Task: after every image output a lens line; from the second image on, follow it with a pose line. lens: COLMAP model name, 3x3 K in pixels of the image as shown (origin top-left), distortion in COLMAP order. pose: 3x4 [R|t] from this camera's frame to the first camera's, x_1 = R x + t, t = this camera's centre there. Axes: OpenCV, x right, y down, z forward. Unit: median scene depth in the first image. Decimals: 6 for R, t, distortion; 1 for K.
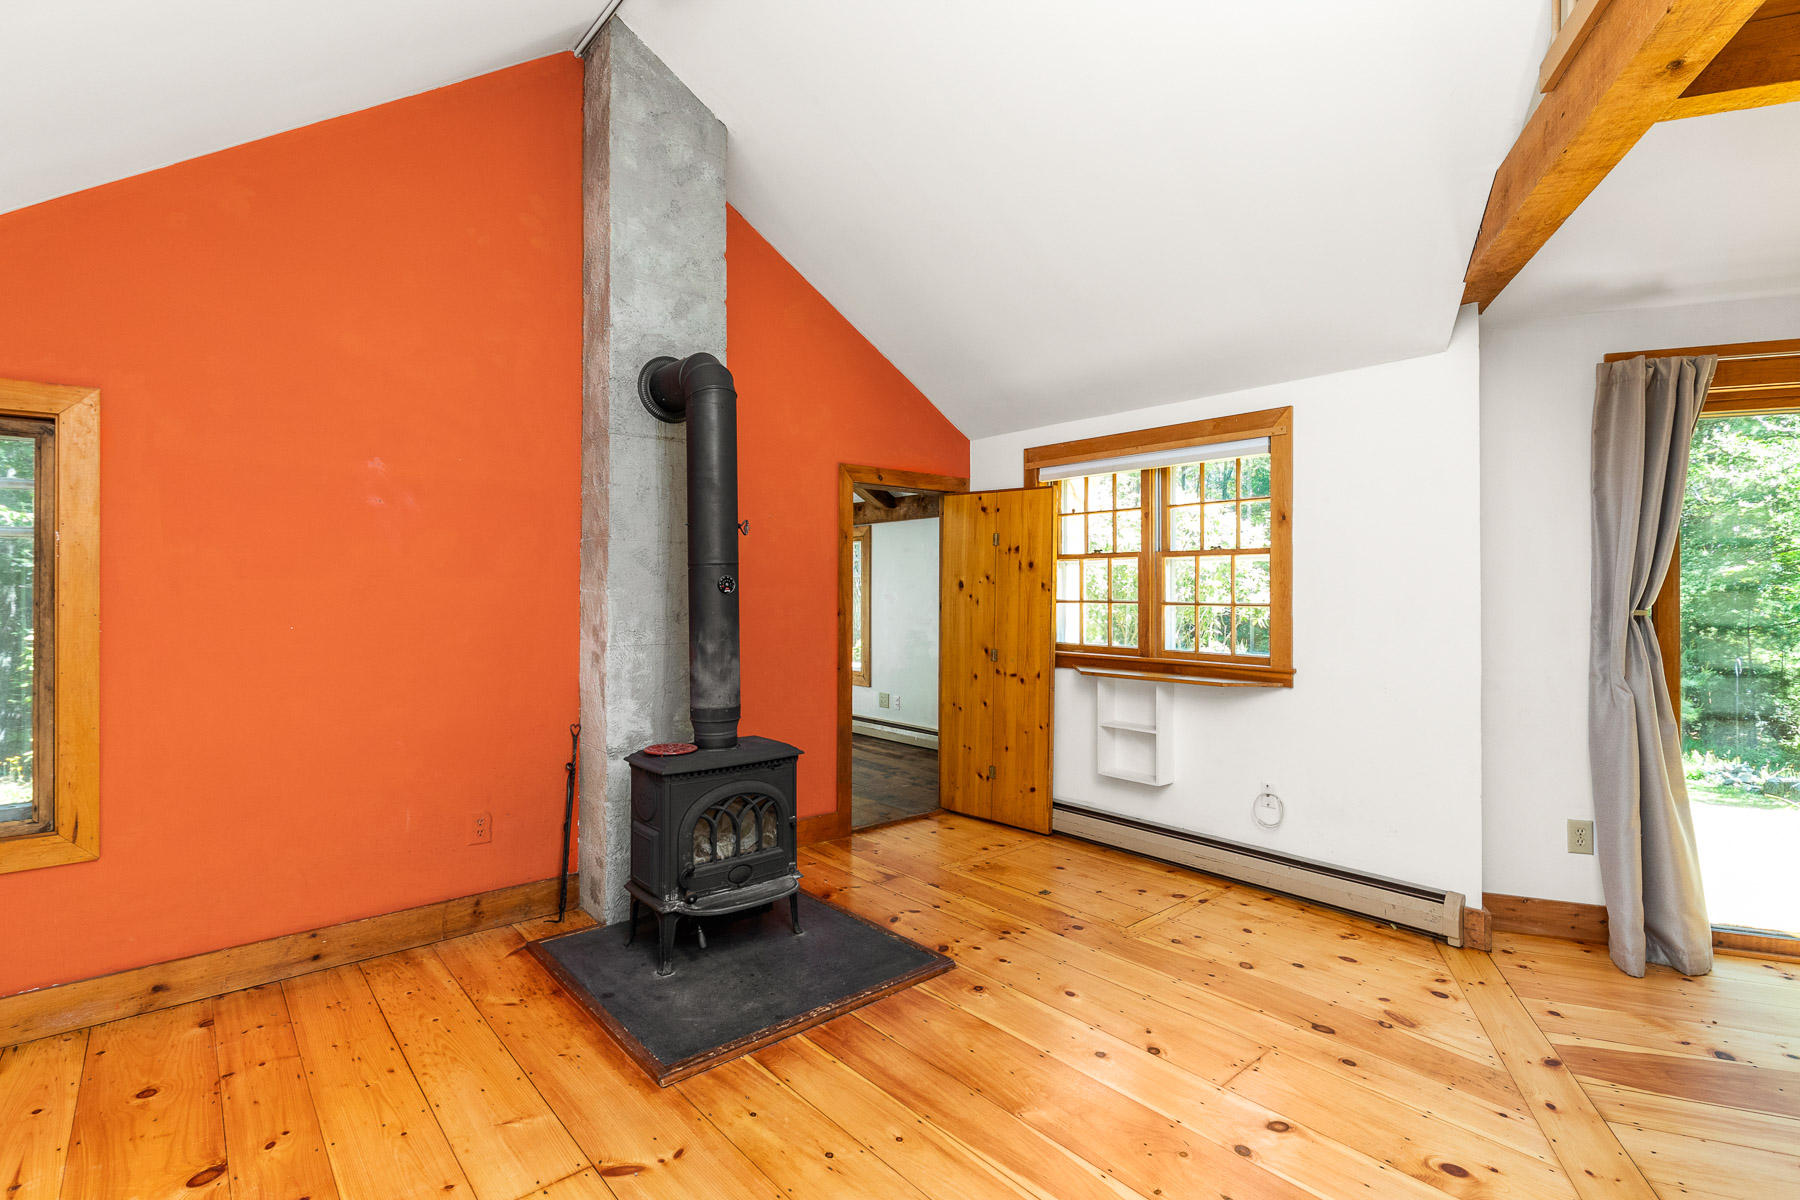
lens RADIAL K [[848.5, 0, 917.8], [0, 848.5, 588.1], [0, 0, 1]] dist [-0.003796, 0.001241]
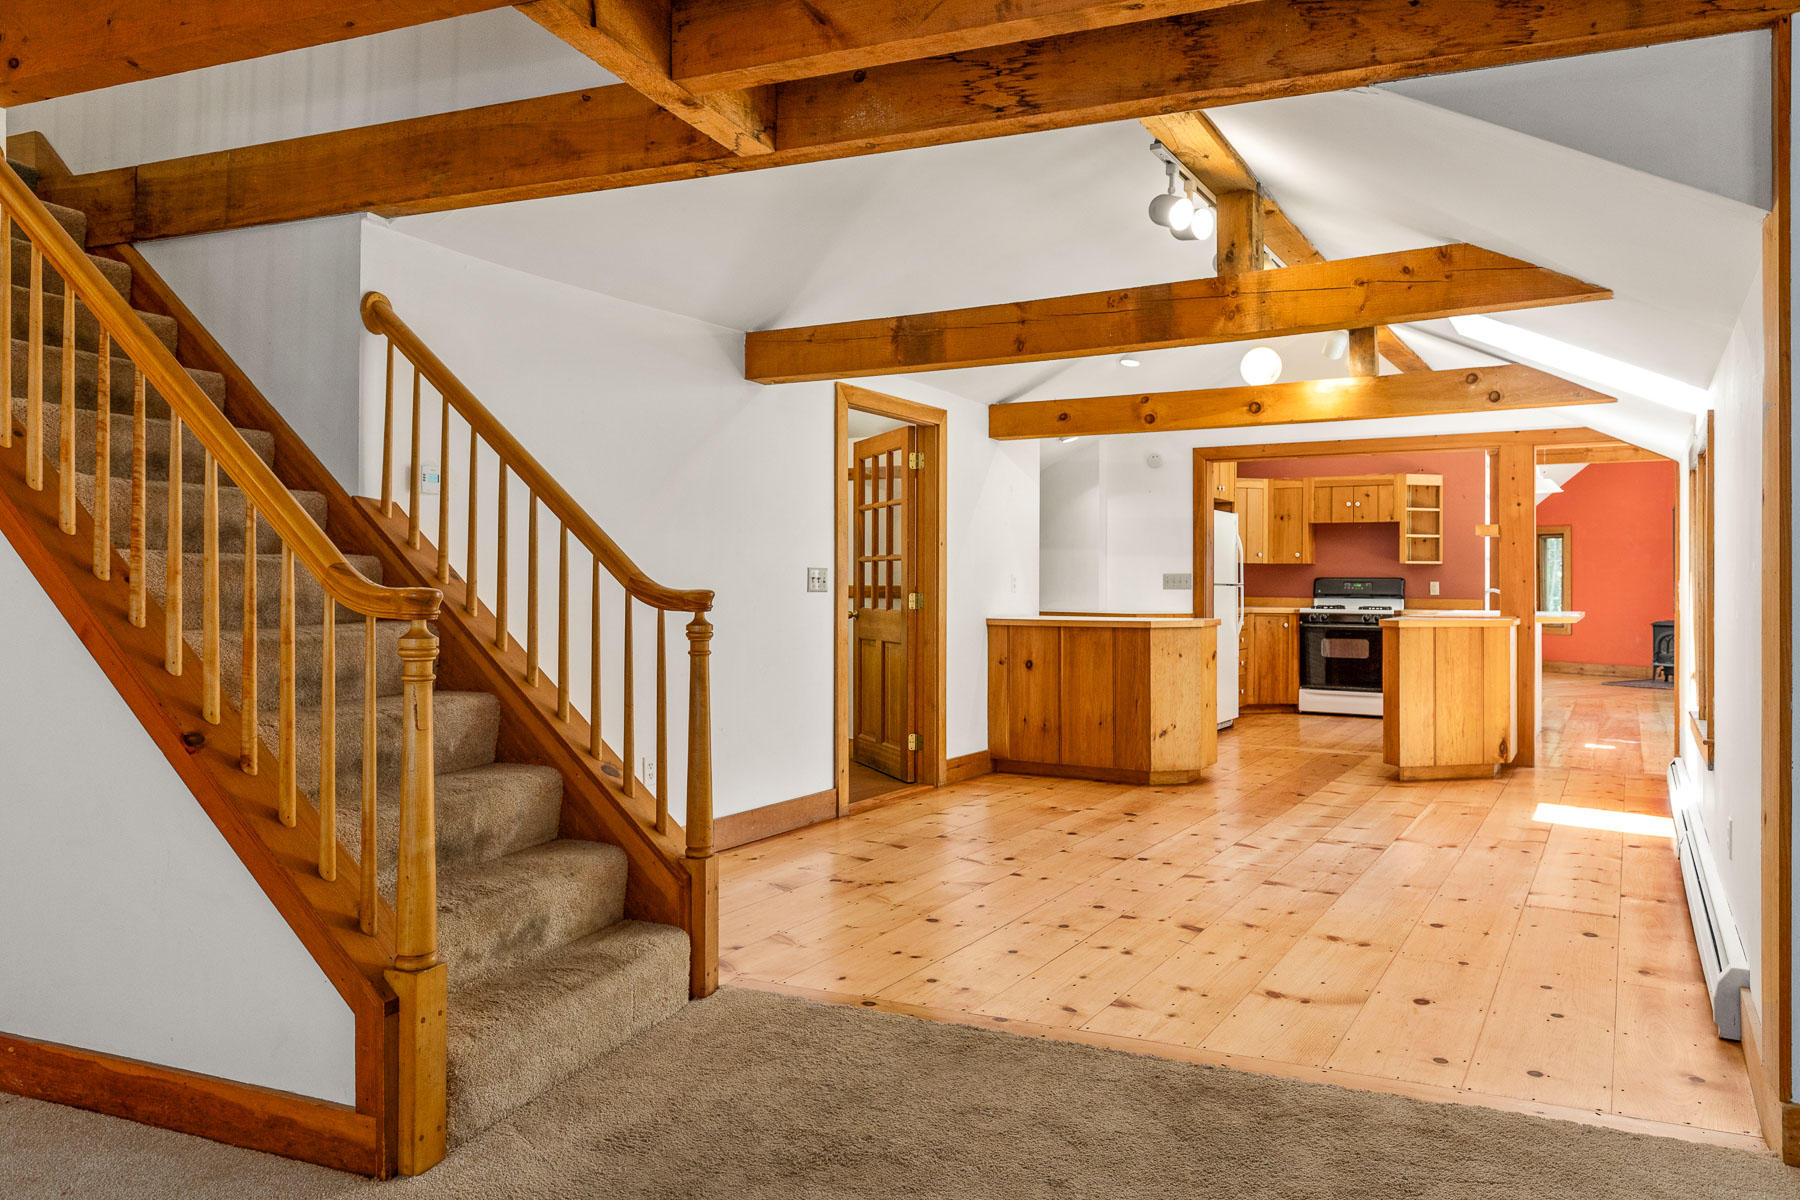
lens RADIAL K [[1183.6, 0, 911.3], [0, 1183.6, 574.4], [0, 0, 1]] dist [0.000507, -0.000271]
pose [[-0.189073, -0.006040, -0.981944, 4.651182], [-0.009169, 0.999948, -0.004385, 0.057771], [0.981920, 0.008174, -0.189118, -0.976949]]
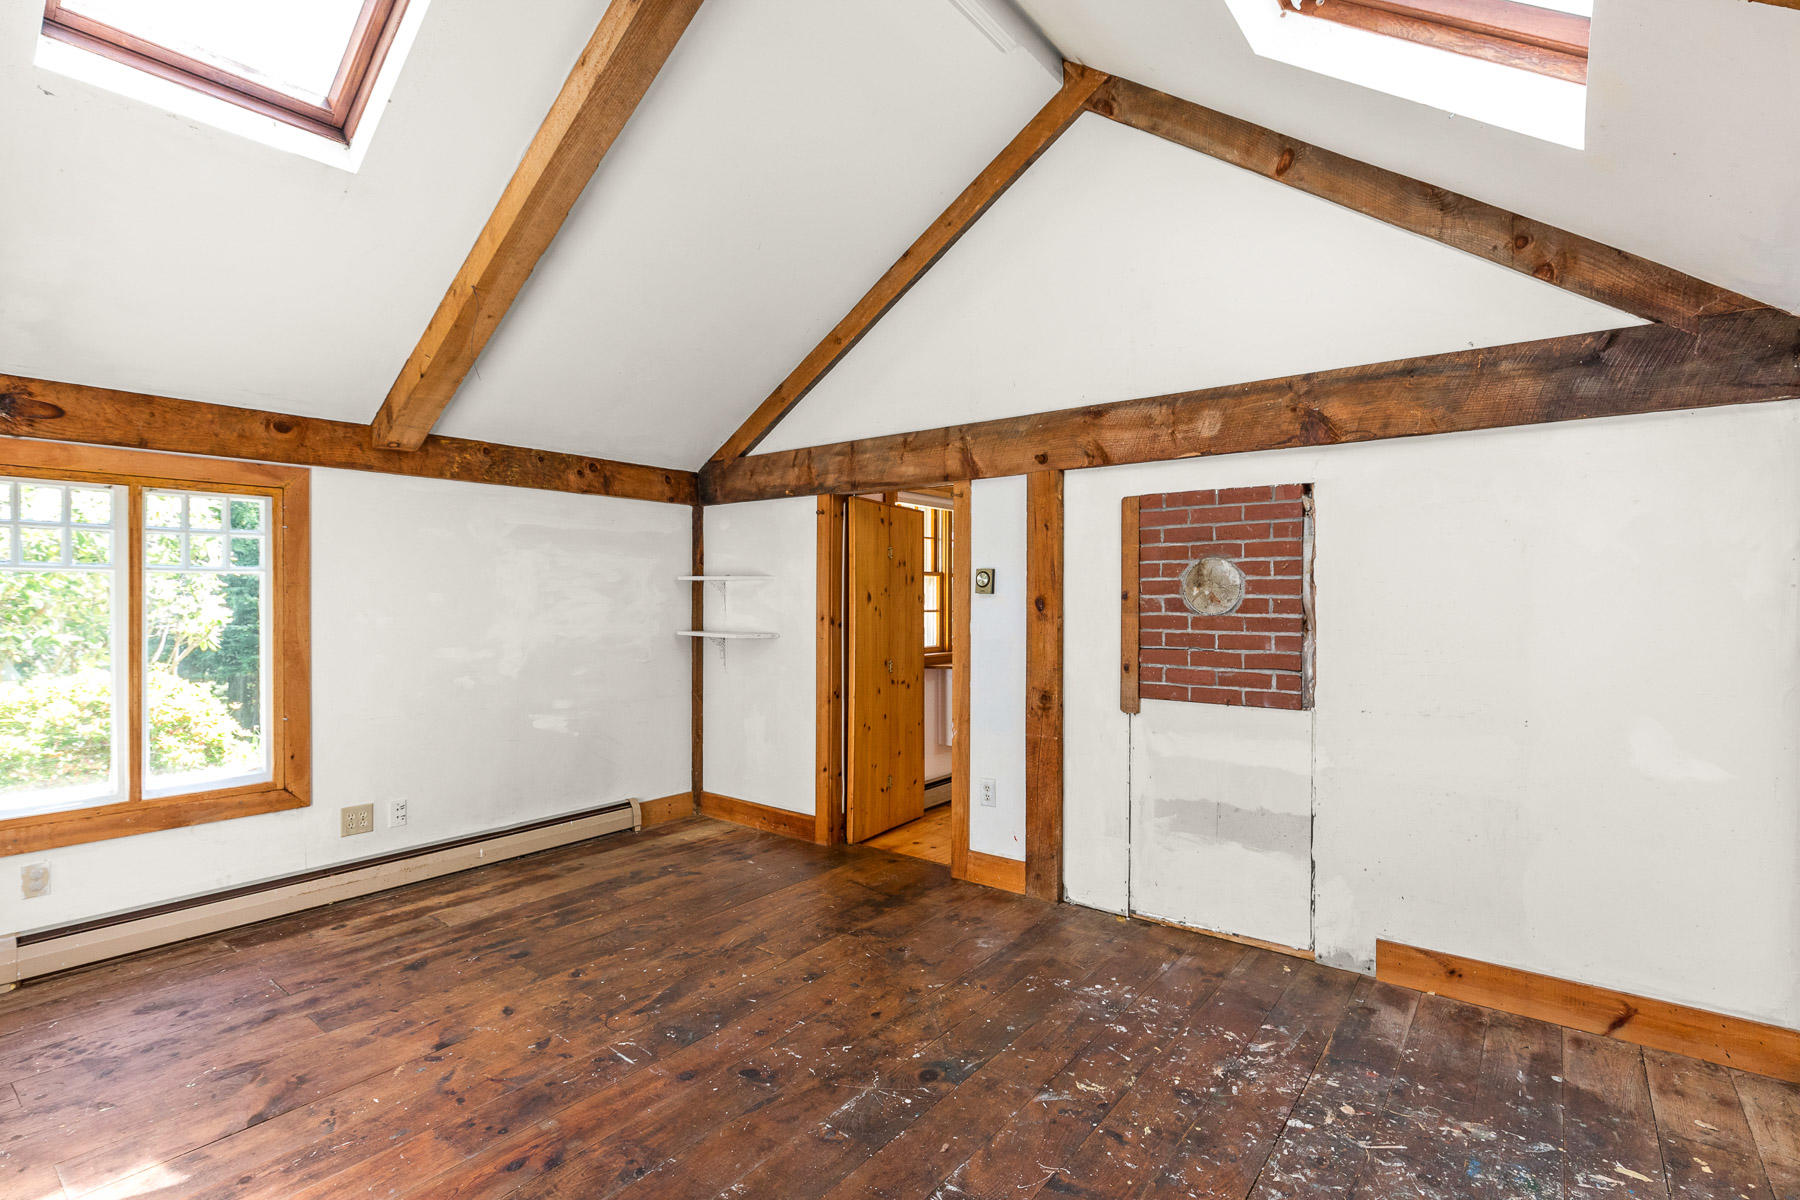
lens RADIAL K [[848.5, 0, 894.9], [0, 848.5, 598.4], [0, 0, 1]] dist [-0.003796, 0.001241]
pose [[-0.181722, -0.002580, 0.983347, -1.411608], [-0.002883, 0.999994, 0.002091, -0.005573], [-0.983346, -0.002455, -0.181729, 1.830361]]
